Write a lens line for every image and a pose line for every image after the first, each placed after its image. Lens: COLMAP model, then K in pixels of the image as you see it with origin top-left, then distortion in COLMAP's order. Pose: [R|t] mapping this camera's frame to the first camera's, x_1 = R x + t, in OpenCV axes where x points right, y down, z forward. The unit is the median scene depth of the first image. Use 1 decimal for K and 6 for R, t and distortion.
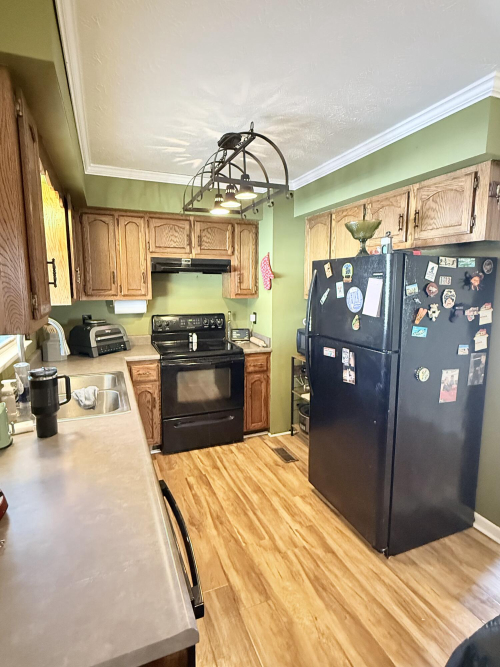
lens RADIAL K [[351.1, 0, 248.9], [0, 351.1, 332.3], [0, 0, 1]] dist [-0.003426, -0.000202]
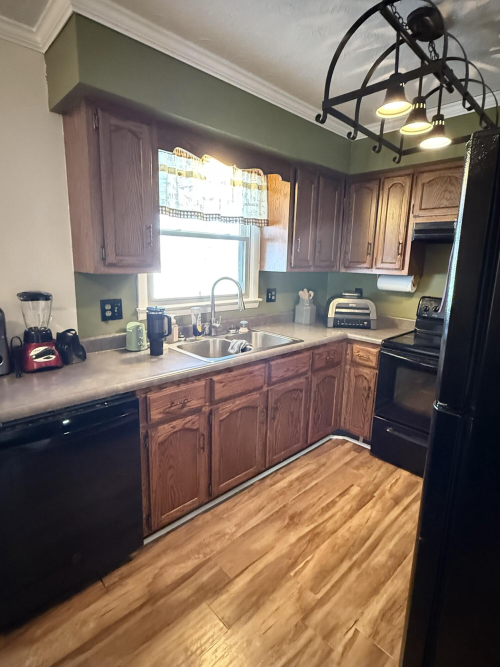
lens RADIAL K [[351.1, 0, 249.7], [0, 351.1, 331.5], [0, 0, 1]] dist [-0.003426, -0.000202]
pose [[0.367364, 0.196748, -0.909029, 0.456233], [-0.155820, 0.976575, 0.148396, -0.036209], [0.916932, 0.087129, 0.389416, 0.433969]]
